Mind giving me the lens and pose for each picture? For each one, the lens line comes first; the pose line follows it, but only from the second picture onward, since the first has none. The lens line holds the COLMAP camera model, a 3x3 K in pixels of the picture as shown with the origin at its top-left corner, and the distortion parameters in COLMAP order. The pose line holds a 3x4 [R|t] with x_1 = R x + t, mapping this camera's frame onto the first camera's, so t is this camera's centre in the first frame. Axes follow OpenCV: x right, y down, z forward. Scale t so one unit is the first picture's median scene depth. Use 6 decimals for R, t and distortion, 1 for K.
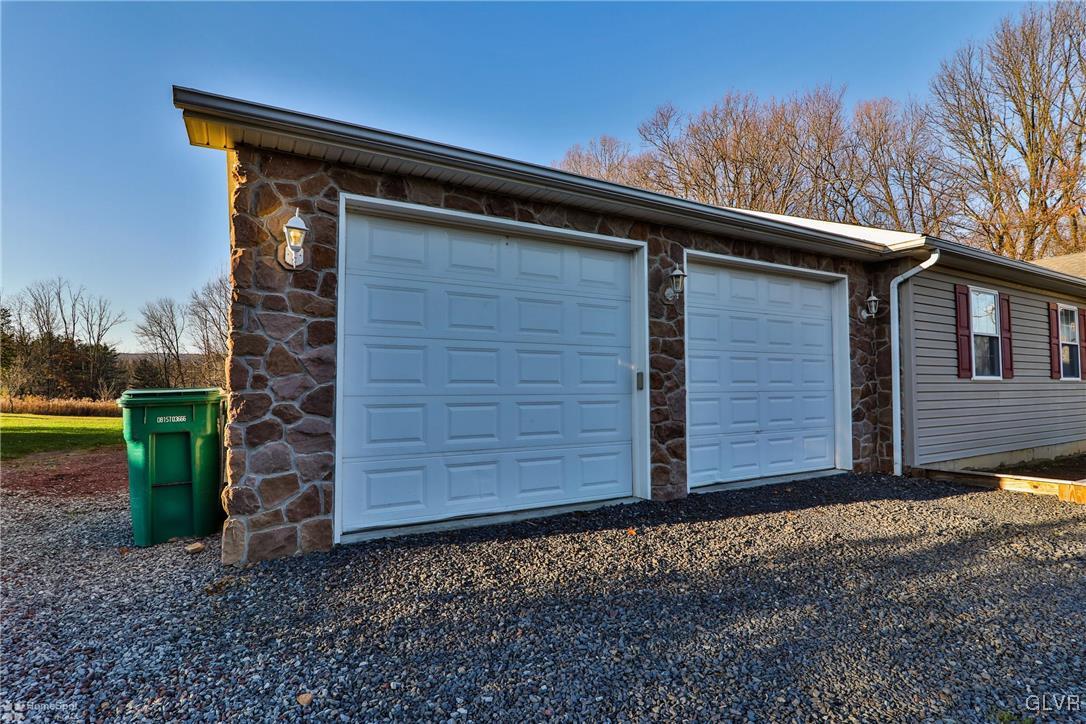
lens RADIAL K [[531.5, 0, 537.6], [0, 531.5, 367.0], [0, 0, 1]] dist [-0.019891, 0.000059]
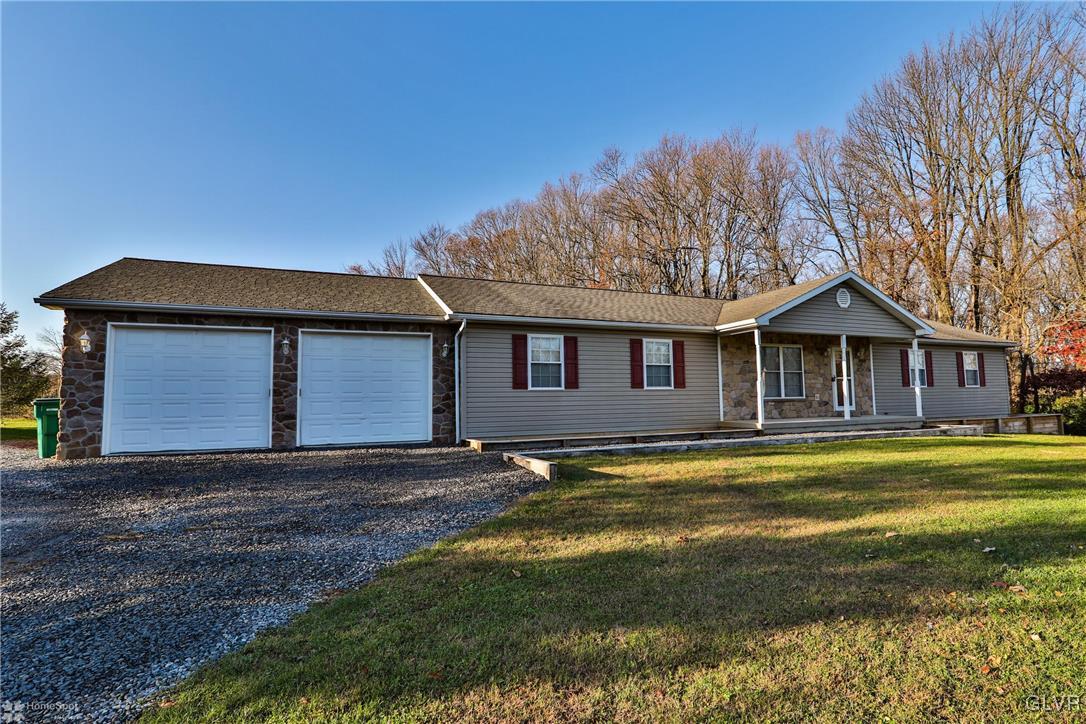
lens RADIAL K [[531.5, 0, 540.1], [0, 531.5, 365.7], [0, 0, 1]] dist [-0.019891, 0.000059]
pose [[0.995220, -0.016690, -0.096217, 1.475673], [0.014163, 0.999538, -0.026888, -0.010158], [0.096621, 0.025397, 0.994997, -1.010823]]
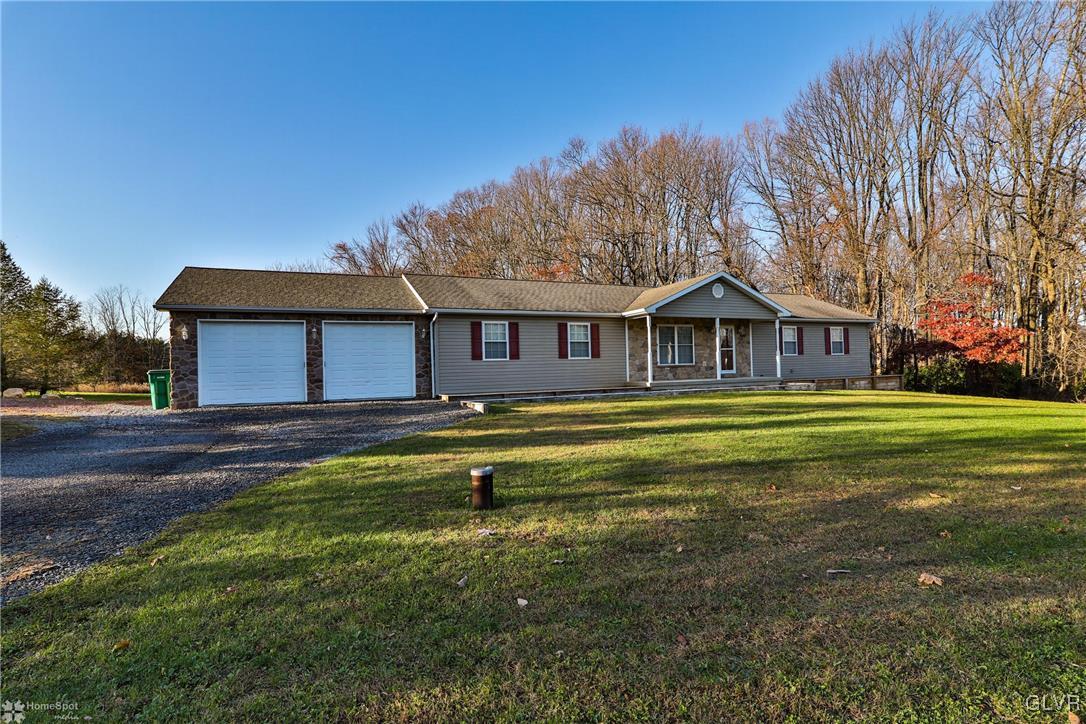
lens RADIAL K [[531.5, 0, 538.9], [0, 531.5, 368.0], [0, 0, 1]] dist [-0.019891, 0.000059]
pose [[0.997272, -0.020688, -0.070857, 1.797112], [0.023387, 0.999024, 0.037478, -0.039132], [0.070013, -0.039033, 0.996782, -2.031343]]
